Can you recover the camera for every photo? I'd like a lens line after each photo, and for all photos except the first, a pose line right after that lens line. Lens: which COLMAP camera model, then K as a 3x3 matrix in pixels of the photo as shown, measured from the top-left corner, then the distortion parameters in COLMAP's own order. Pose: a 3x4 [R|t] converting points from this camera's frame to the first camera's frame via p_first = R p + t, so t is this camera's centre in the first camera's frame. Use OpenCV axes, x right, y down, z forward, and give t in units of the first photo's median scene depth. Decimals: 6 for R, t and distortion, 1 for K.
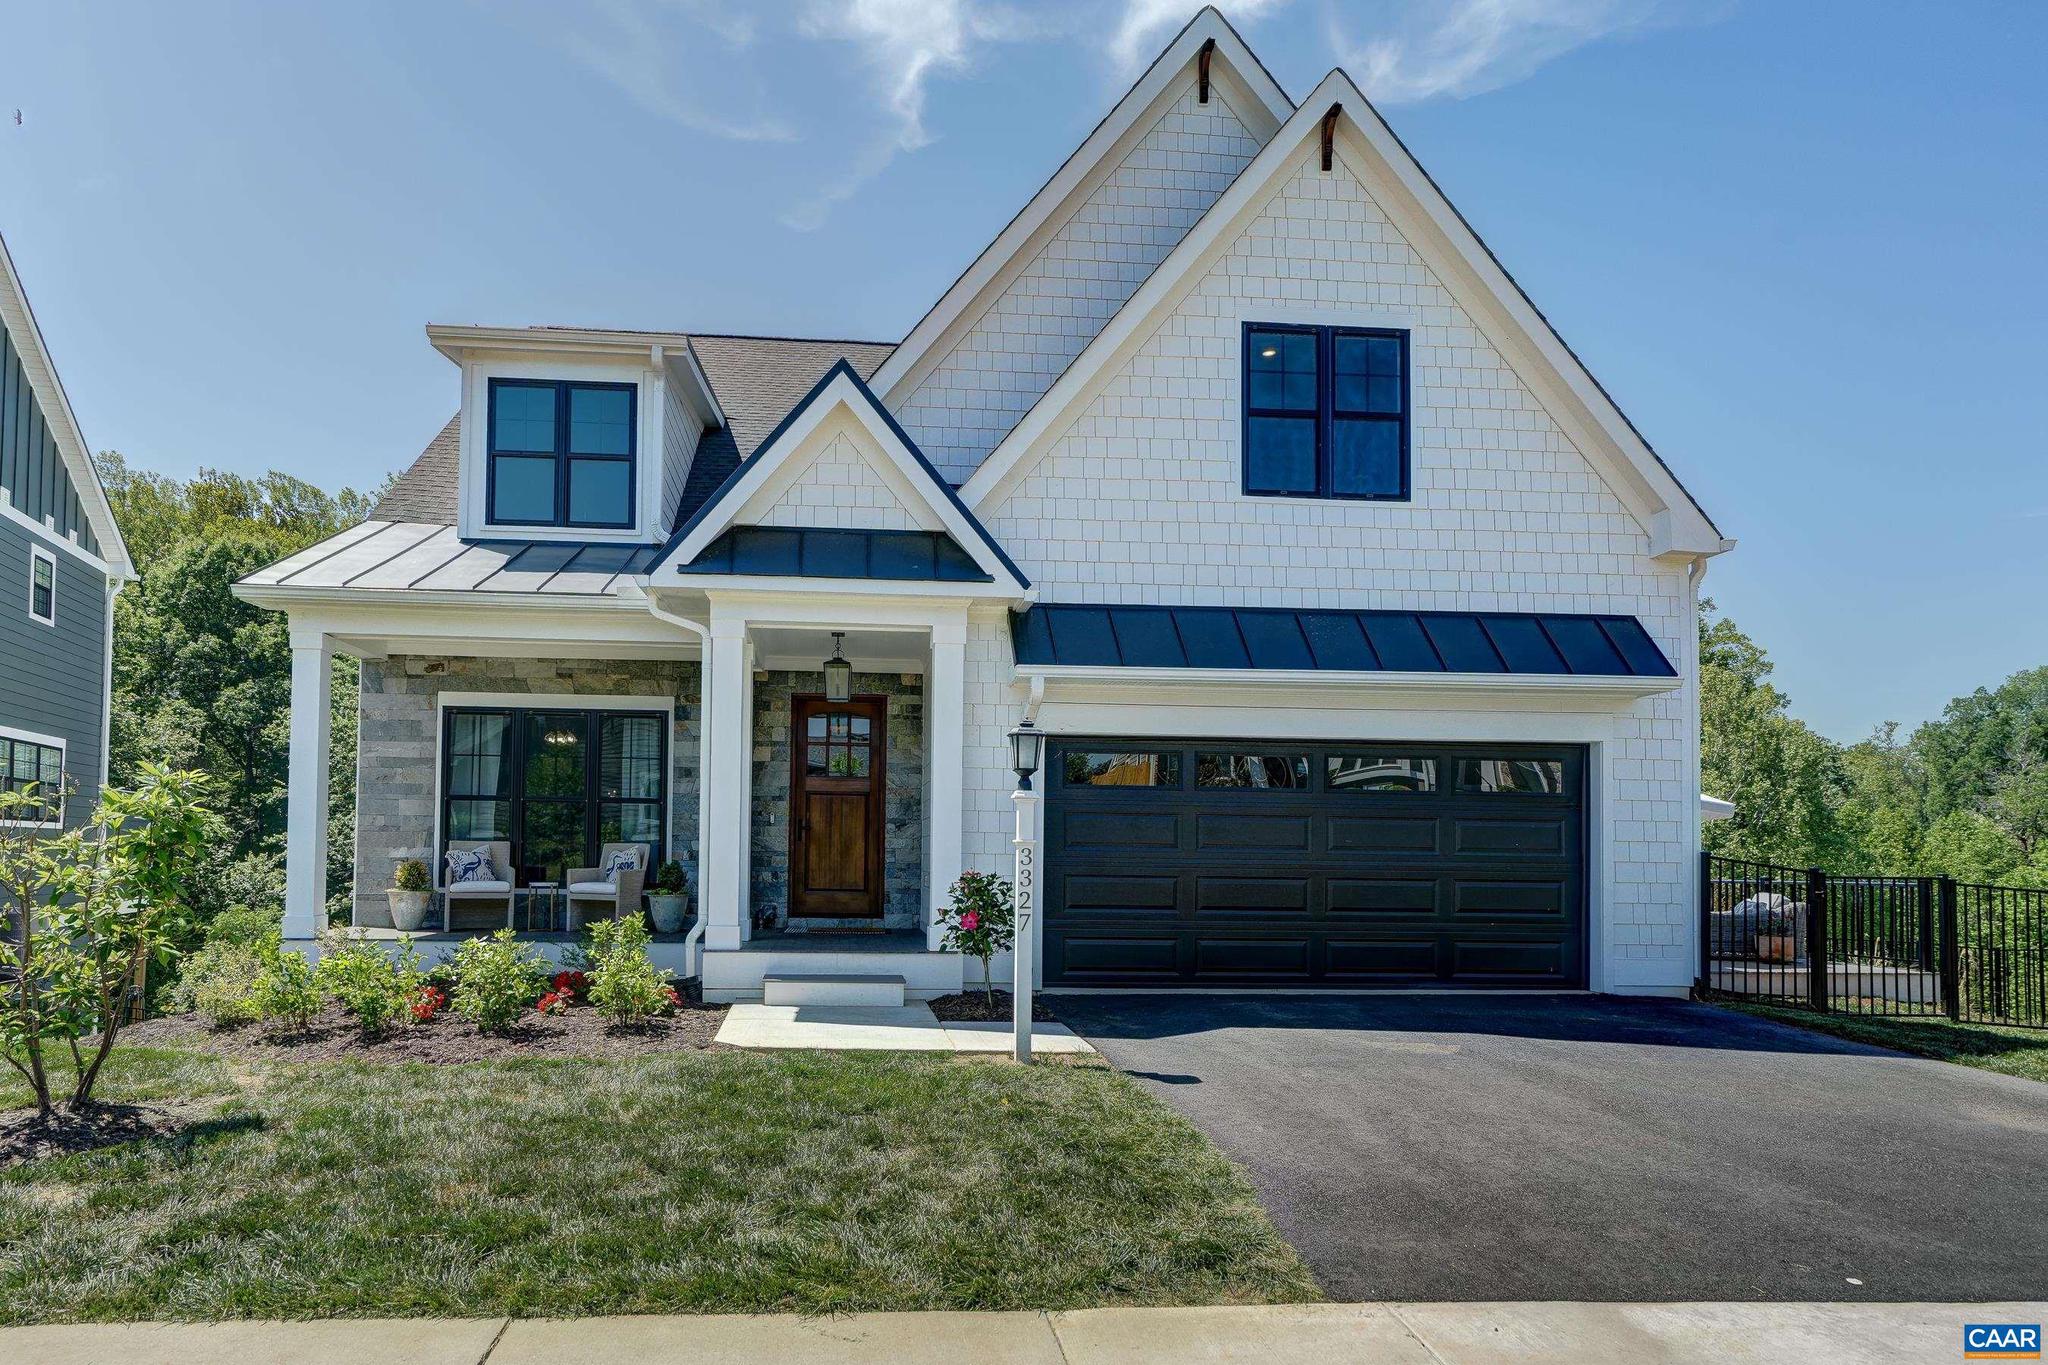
lens RADIAL K [[1173.2, 0, 982.5], [0, 1173.2, 833.2], [0, 0, 1]] dist [-0.002018, -0.001223]
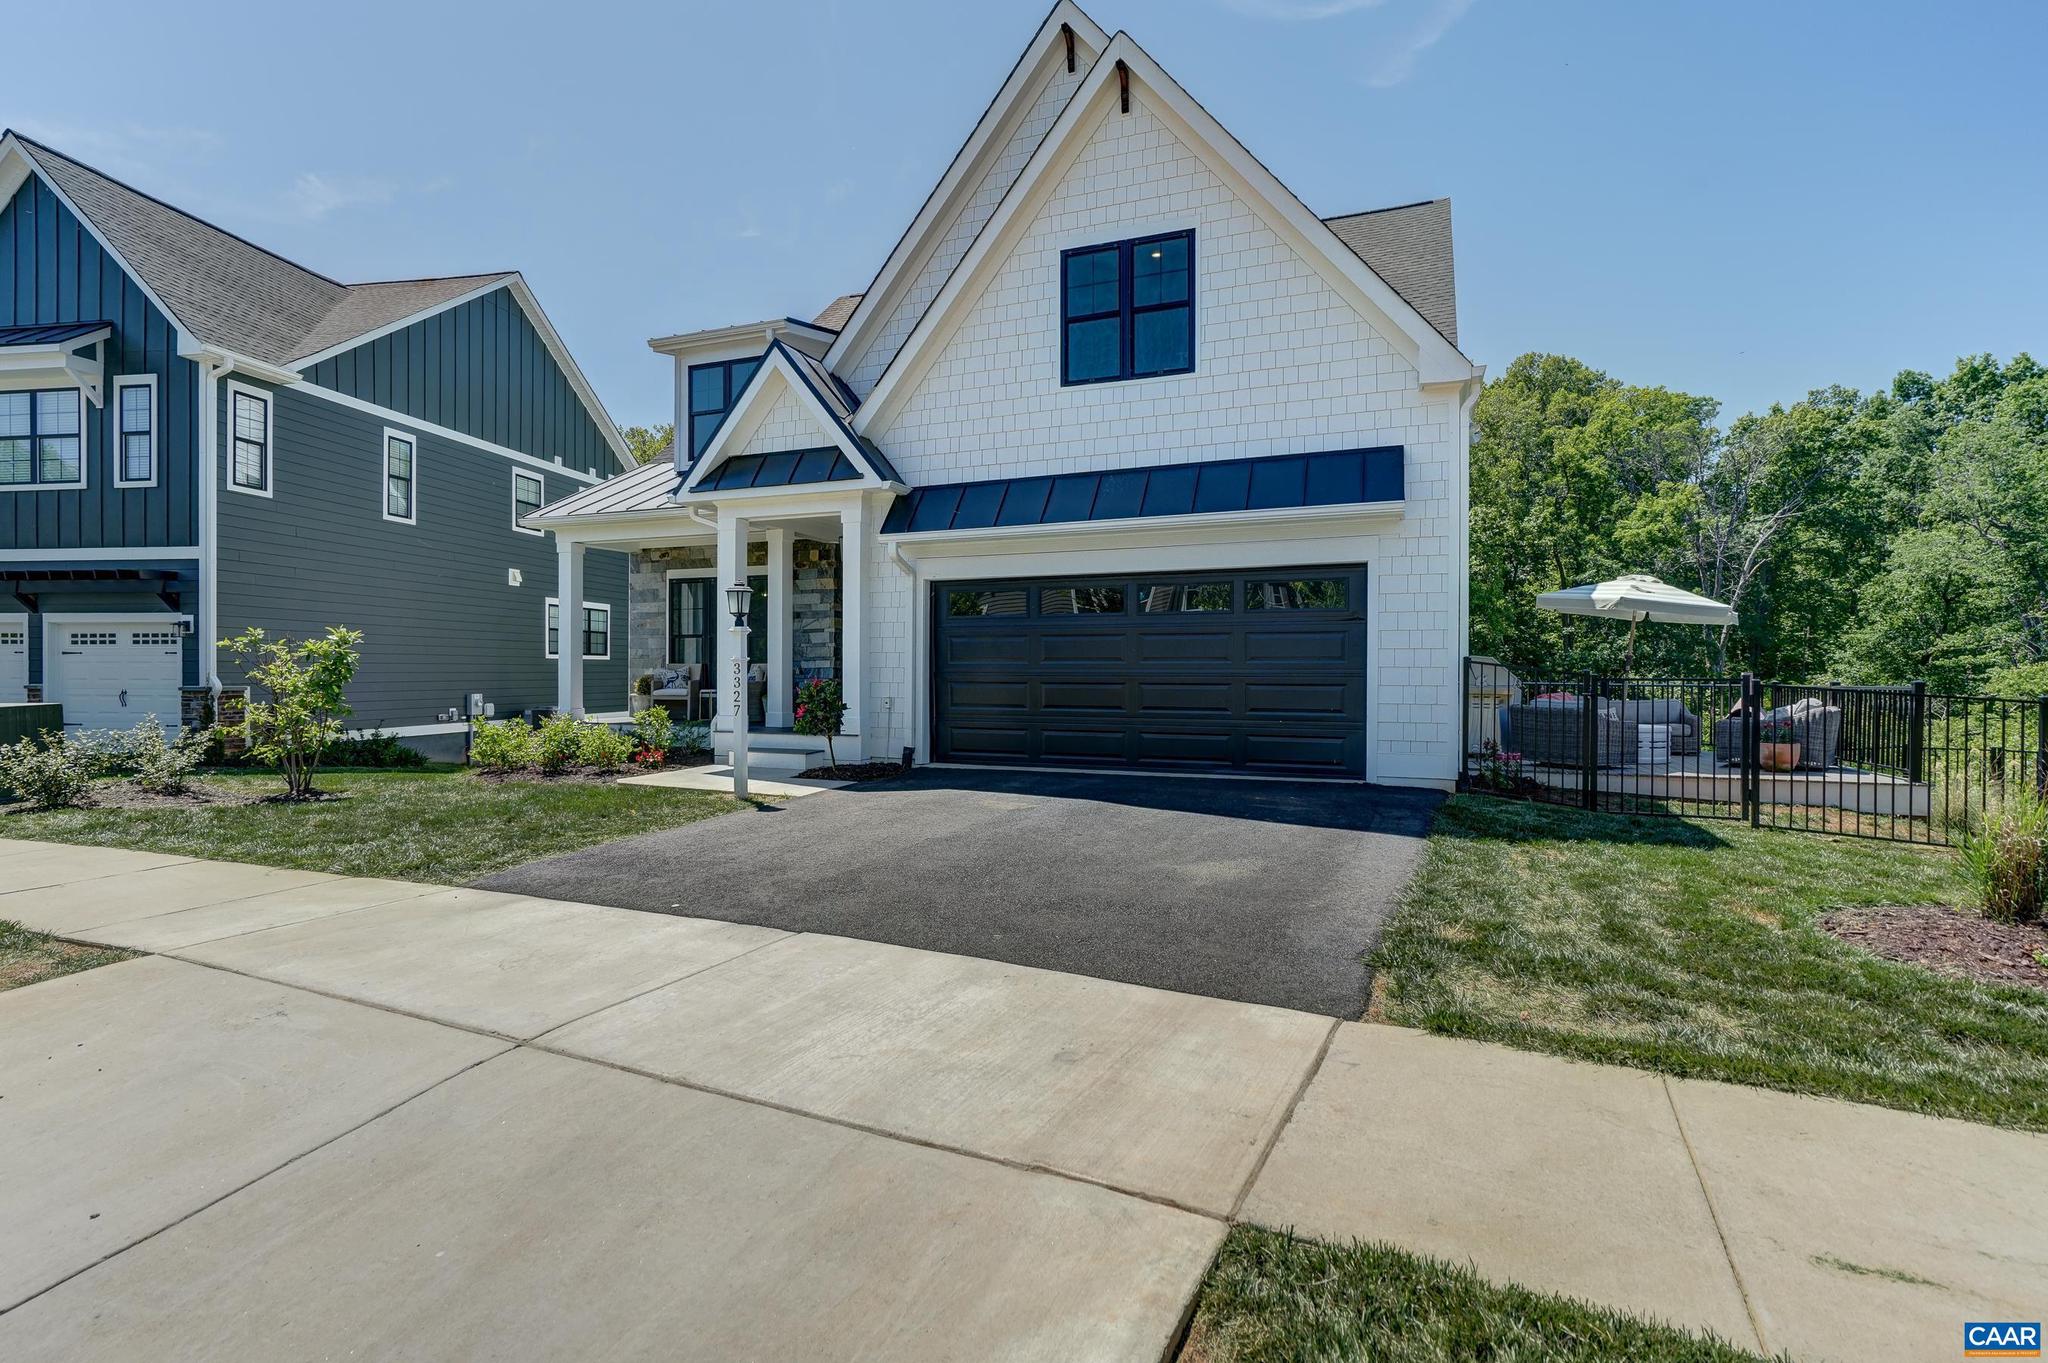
lens RADIAL K [[1024.6, 0, 1024.0], [0, 1024.6, 681.5], [0, 0, 1]] dist [-0.000074, 0.000127]
pose [[0.893356, -0.007209, -0.449292, 0.681277], [0.020710, 0.999469, 0.025141, 0.006452], [0.448873, -0.031765, 0.893031, -0.035537]]
